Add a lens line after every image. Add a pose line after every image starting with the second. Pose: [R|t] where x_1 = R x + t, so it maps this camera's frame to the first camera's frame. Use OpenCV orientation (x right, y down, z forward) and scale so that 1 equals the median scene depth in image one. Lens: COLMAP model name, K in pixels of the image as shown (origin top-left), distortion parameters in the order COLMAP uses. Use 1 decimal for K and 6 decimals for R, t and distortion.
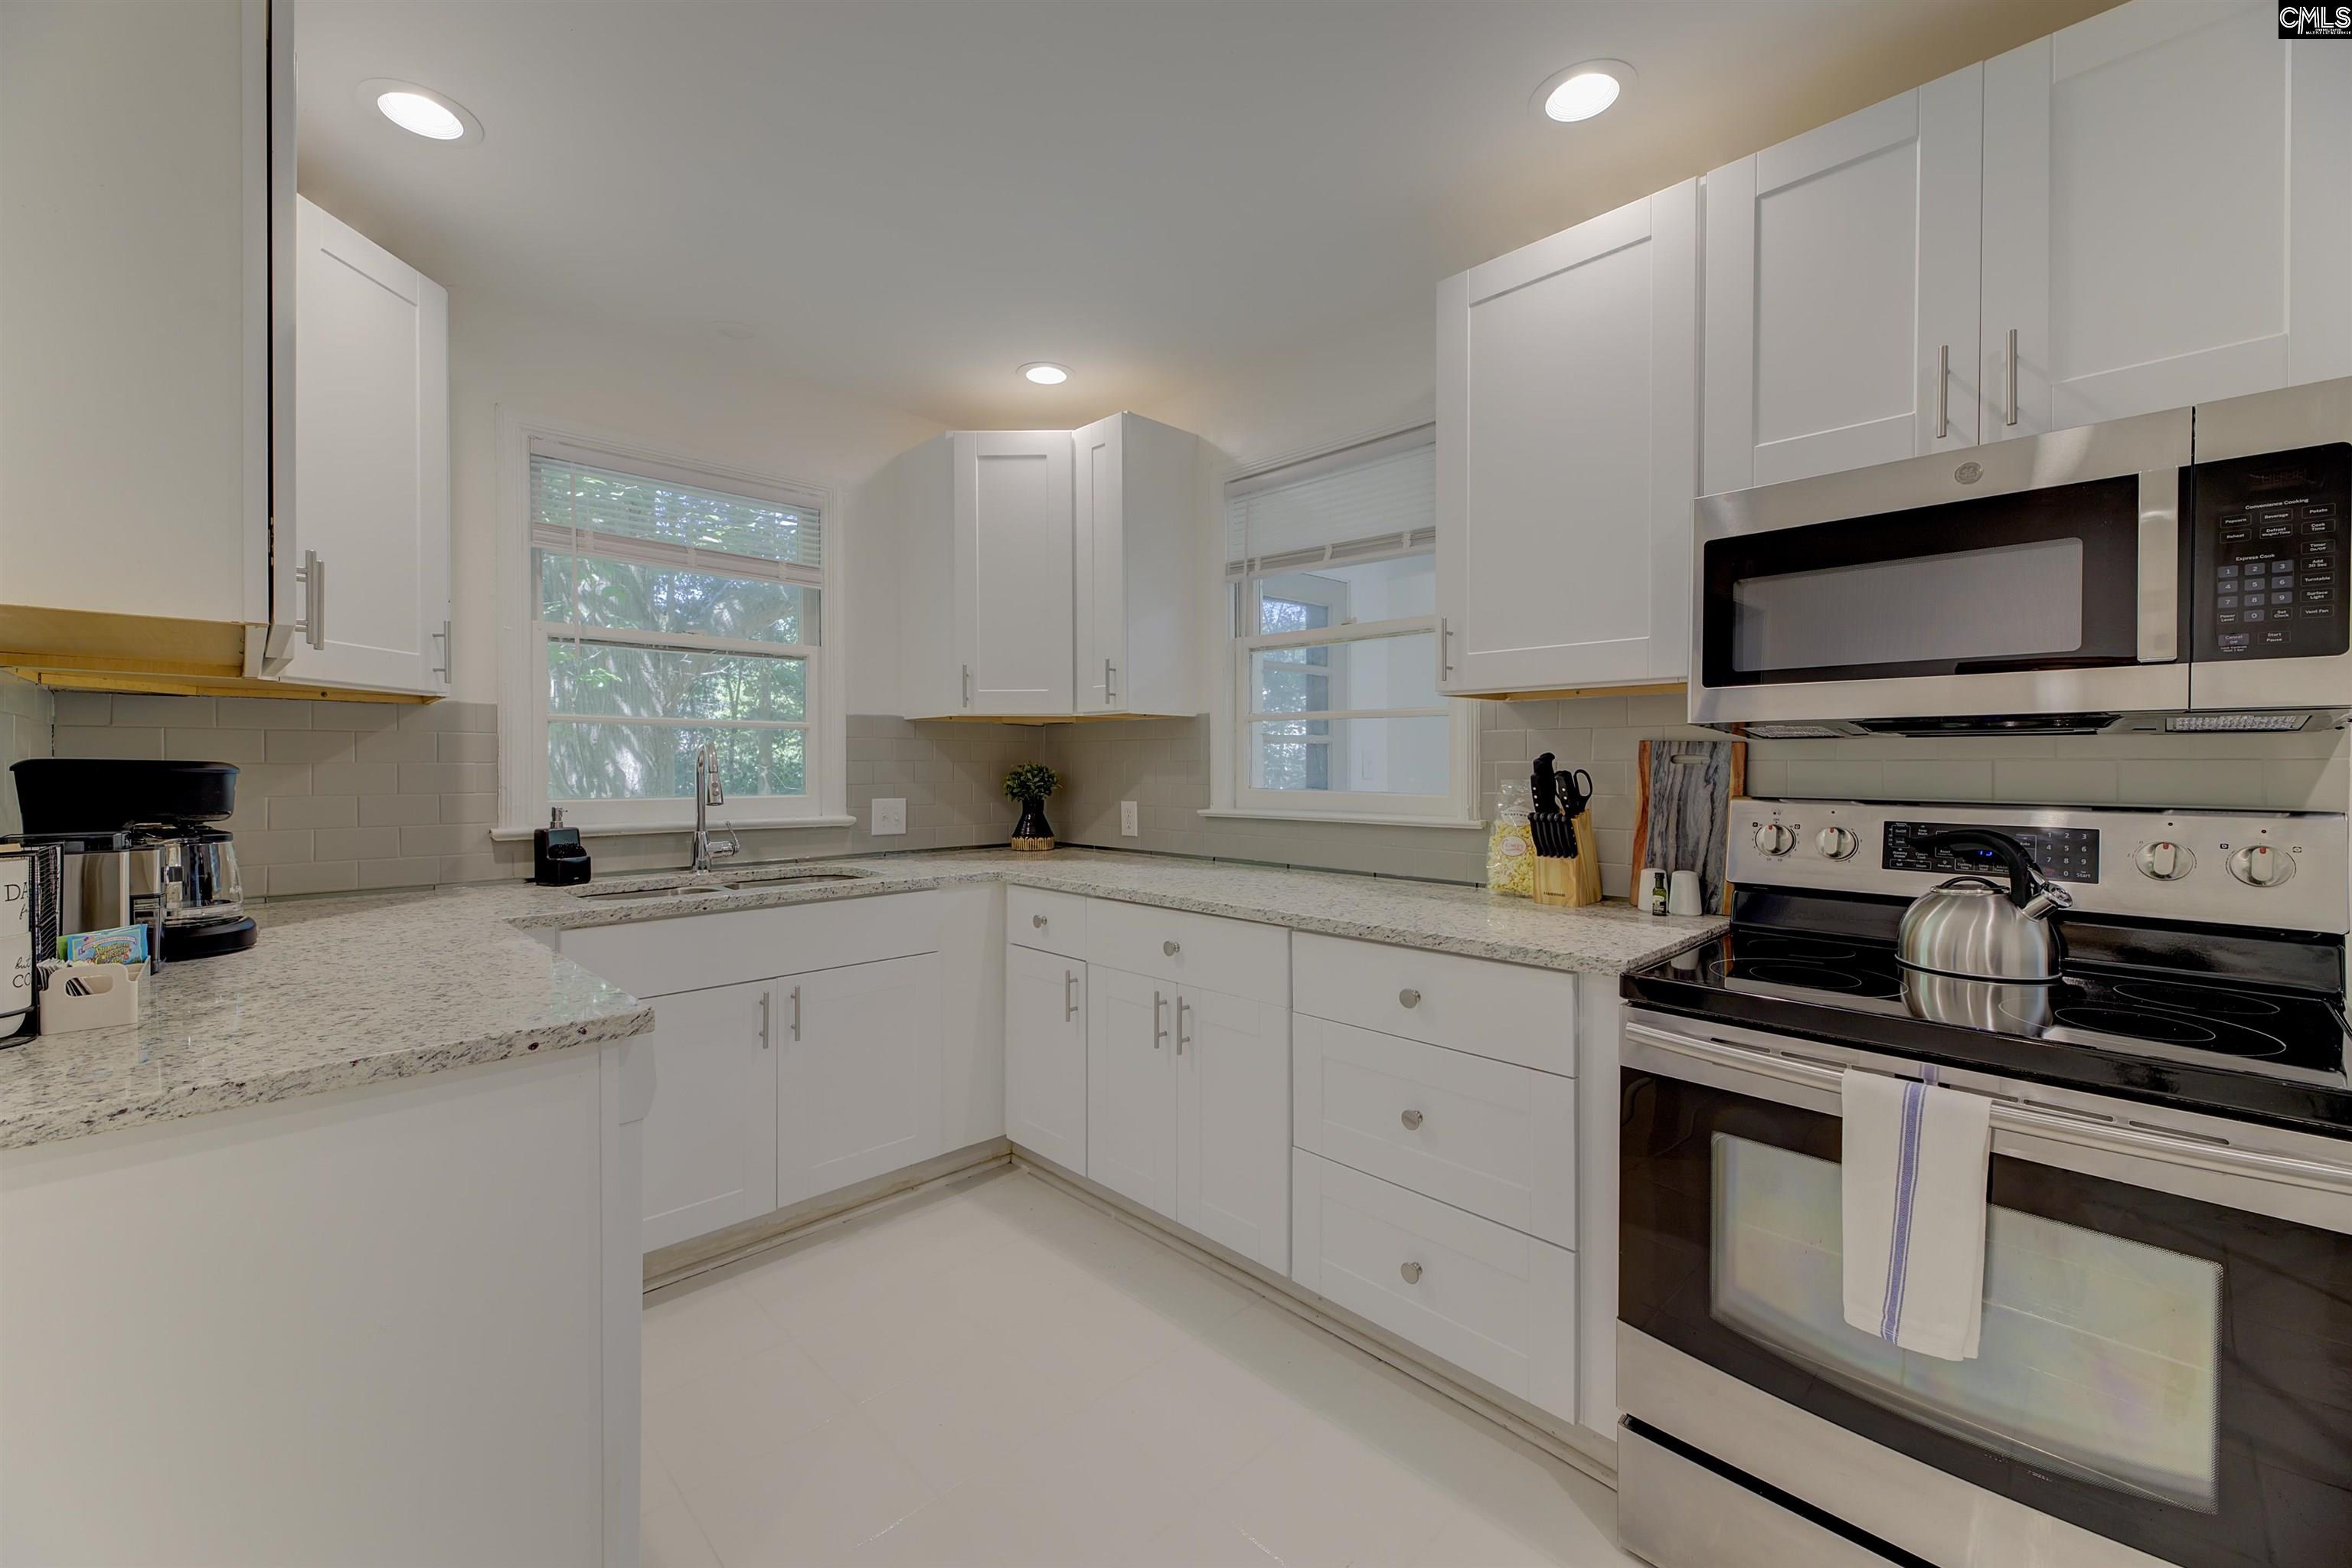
lens RADIAL K [[943.4, 0, 1179.6], [0, 943.4, 774.9], [0, 0, 1]] dist [0.009517, -0.000283]
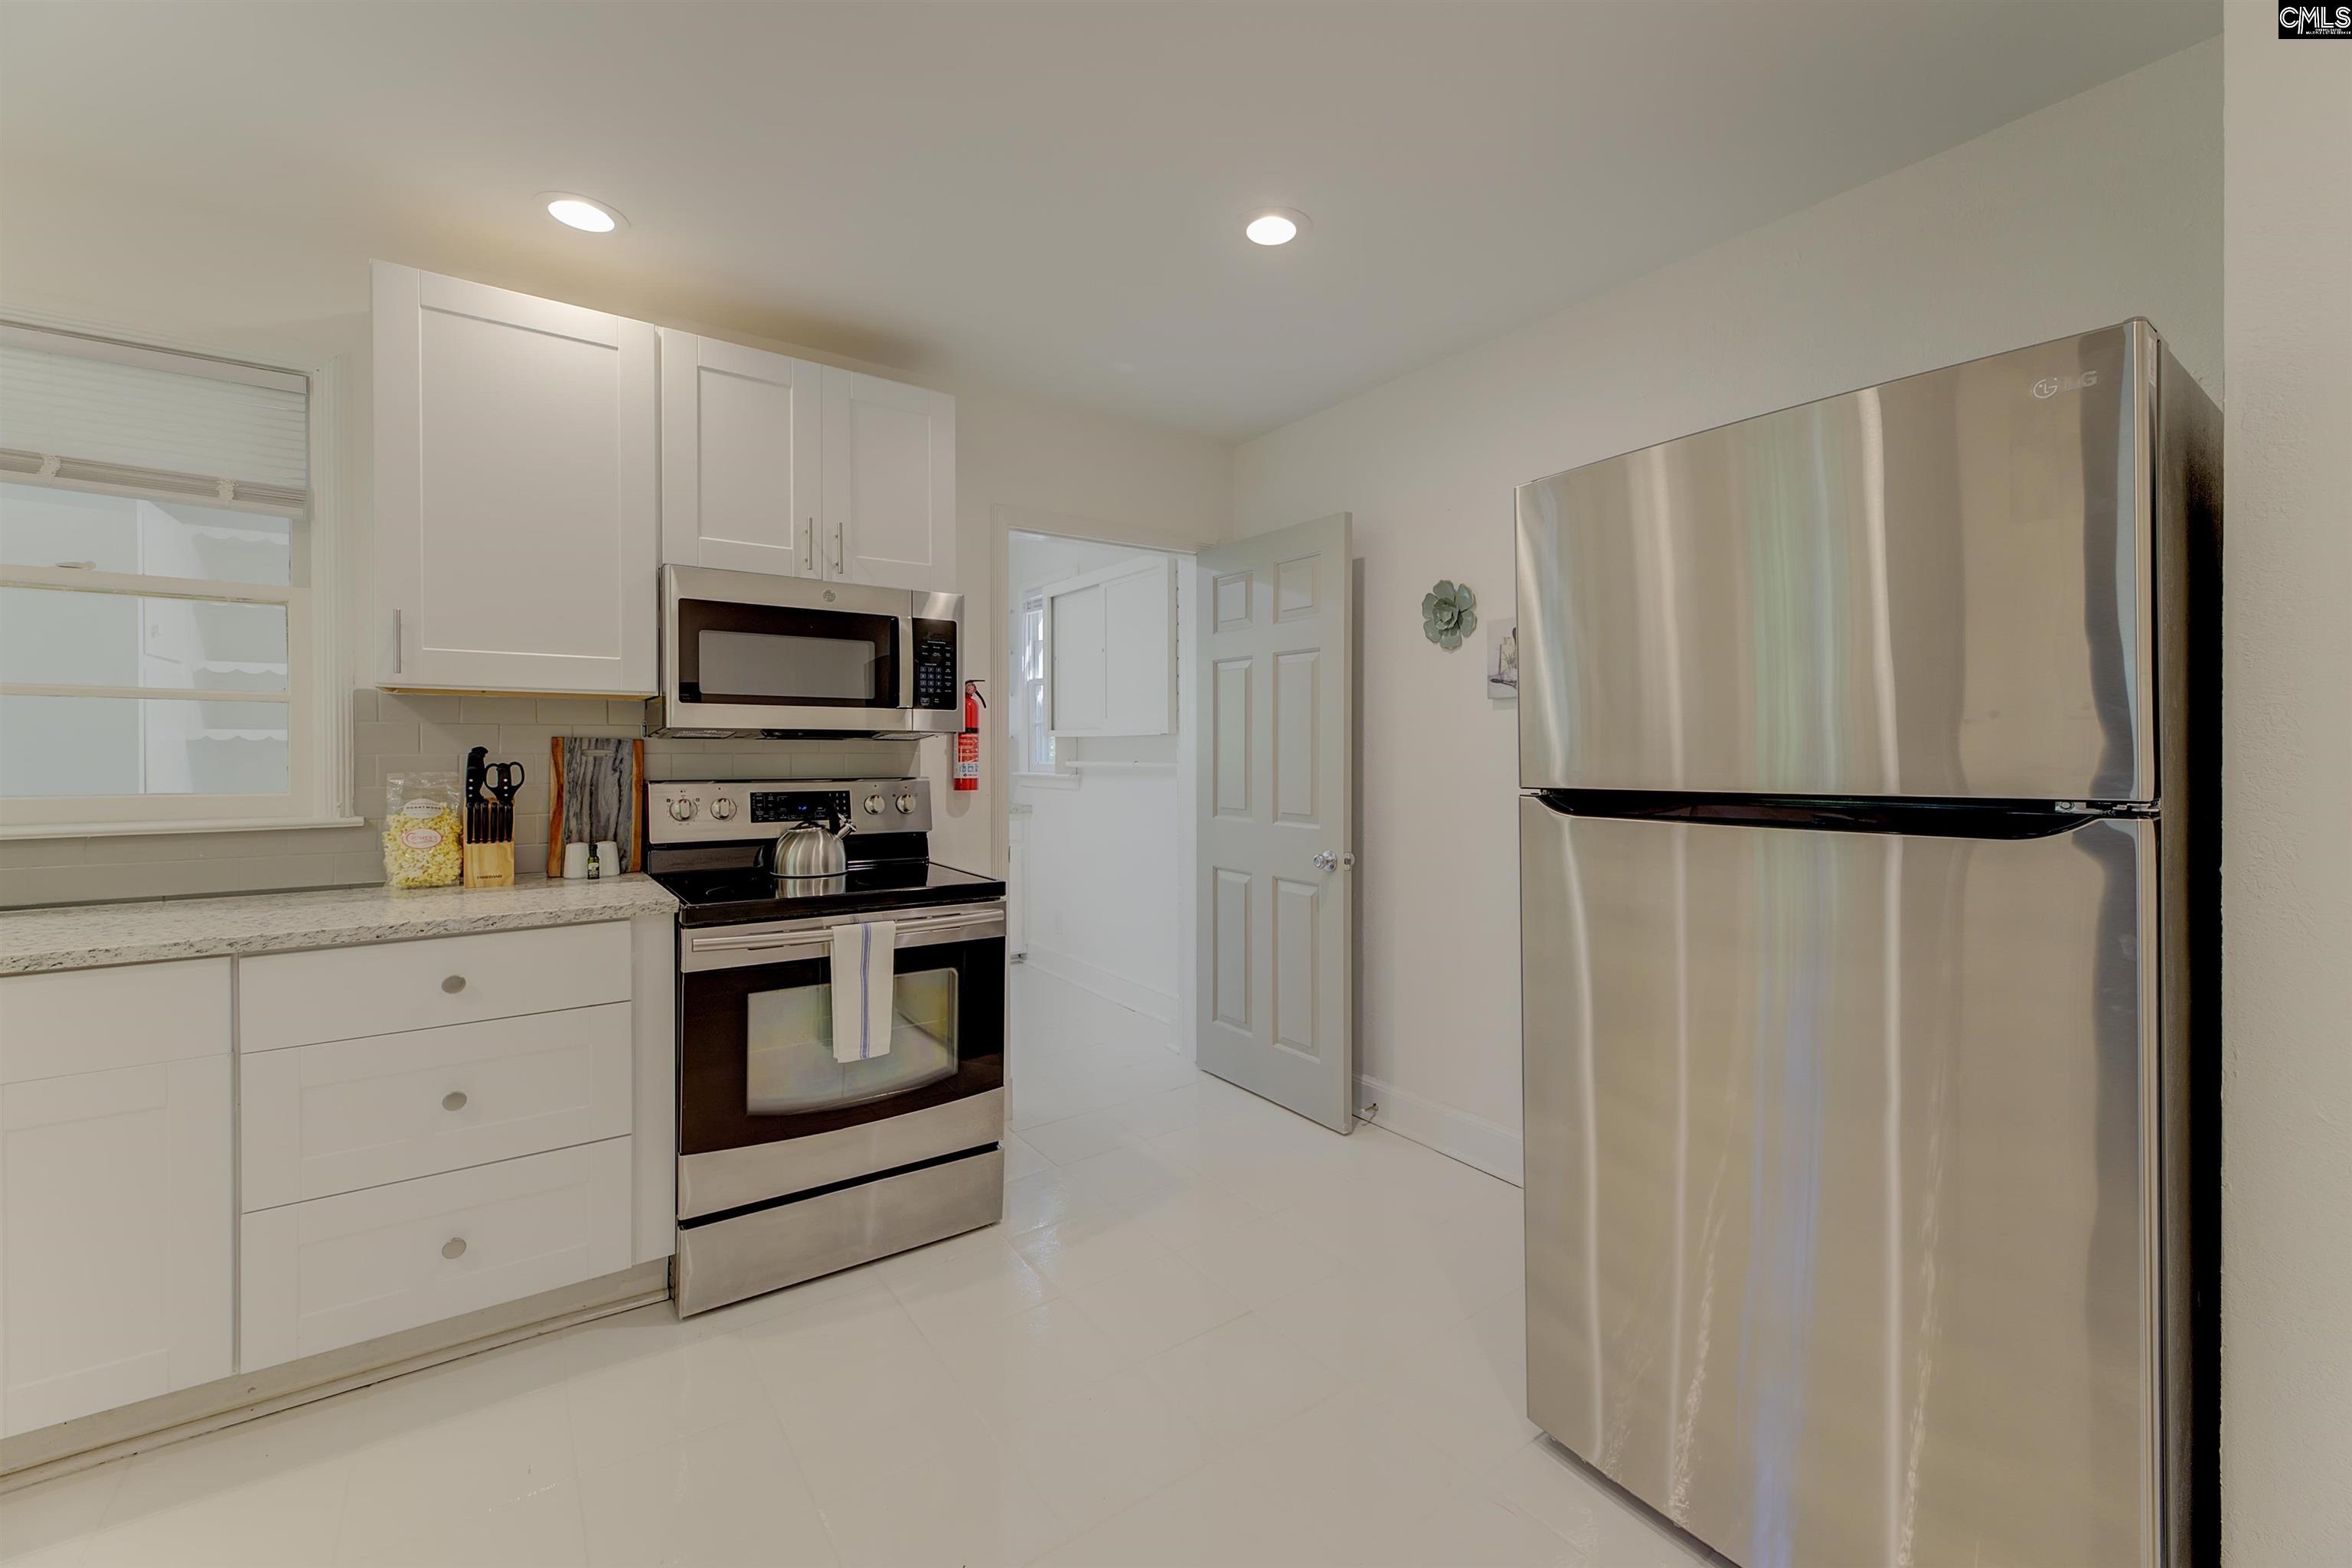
lens RADIAL K [[943.4, 0, 1179.6], [0, 943.4, 774.9], [0, 0, 1]] dist [0.009517, -0.000283]
pose [[0.160944, -0.024929, 0.986649, -0.522671], [0.013250, 0.999645, 0.023096, -0.005681], [-0.986875, 0.009356, 0.161217, 0.033694]]
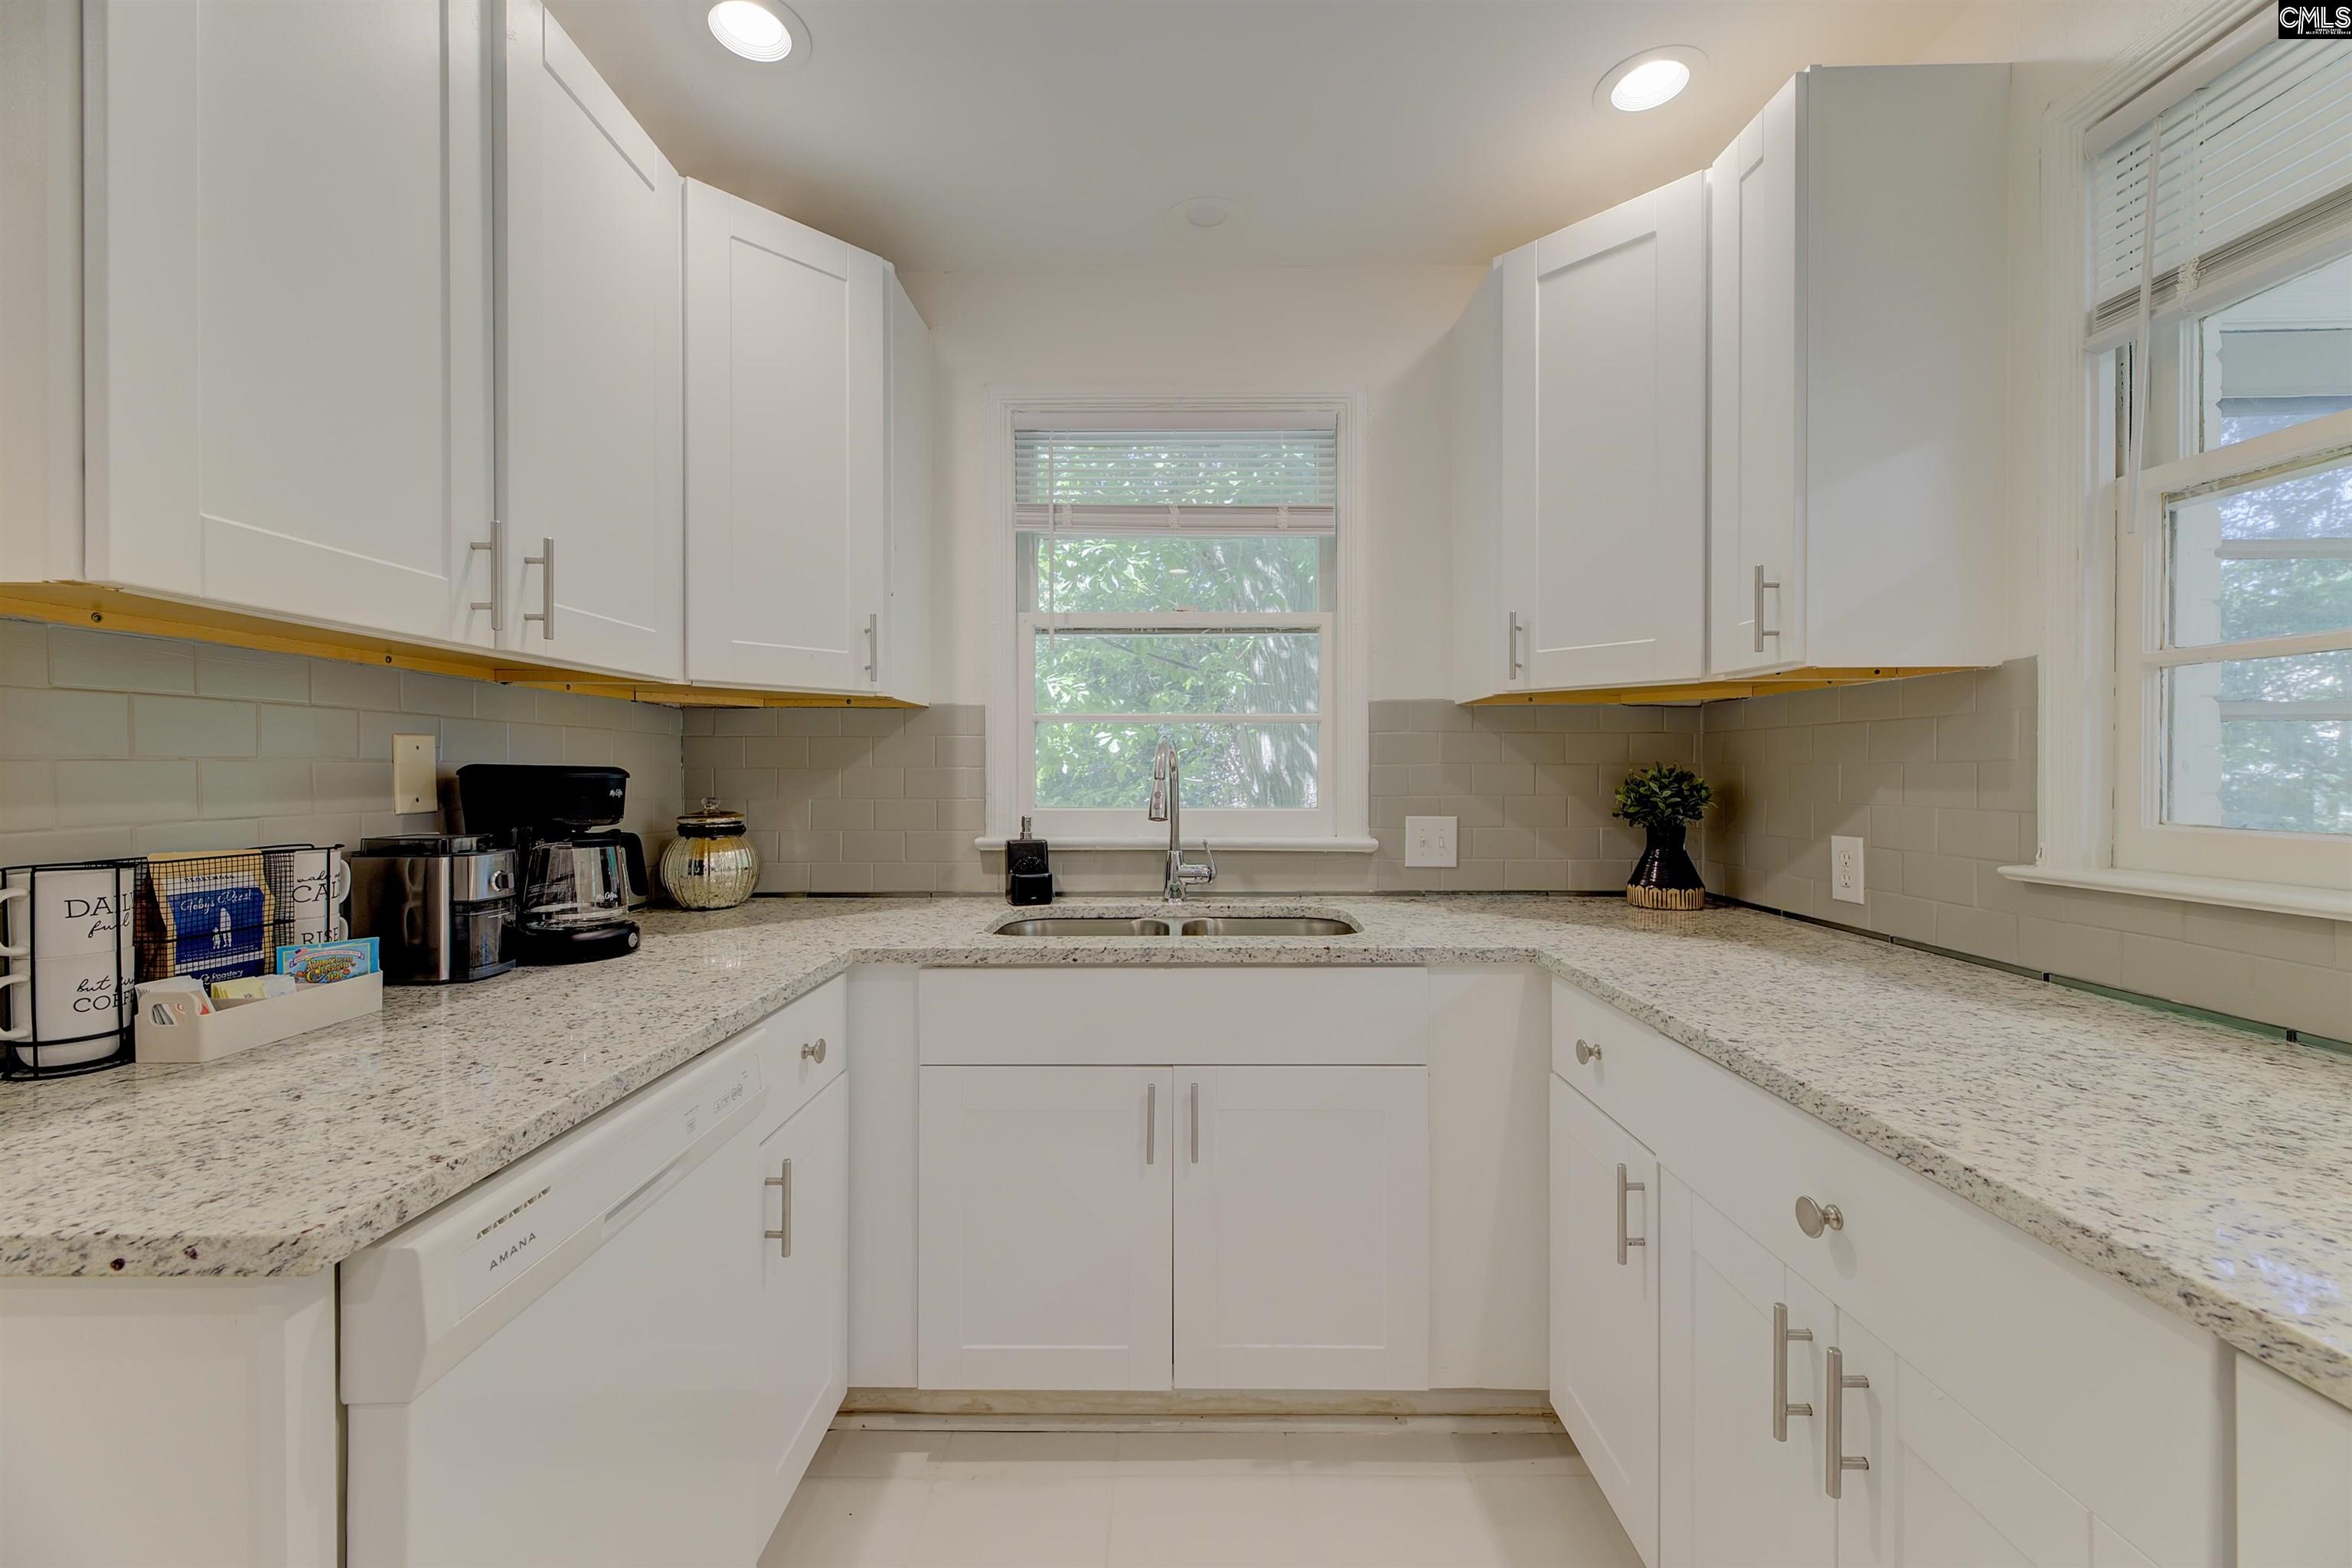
lens RADIAL K [[943.4, 0, 1179.6], [0, 943.4, 774.9], [0, 0, 1]] dist [0.009517, -0.000283]
pose [[0.705994, 0.004523, -0.708204, 0.087866], [-0.006761, 0.999977, -0.000353, -0.006465], [0.708186, 0.005037, 0.706008, 0.516970]]
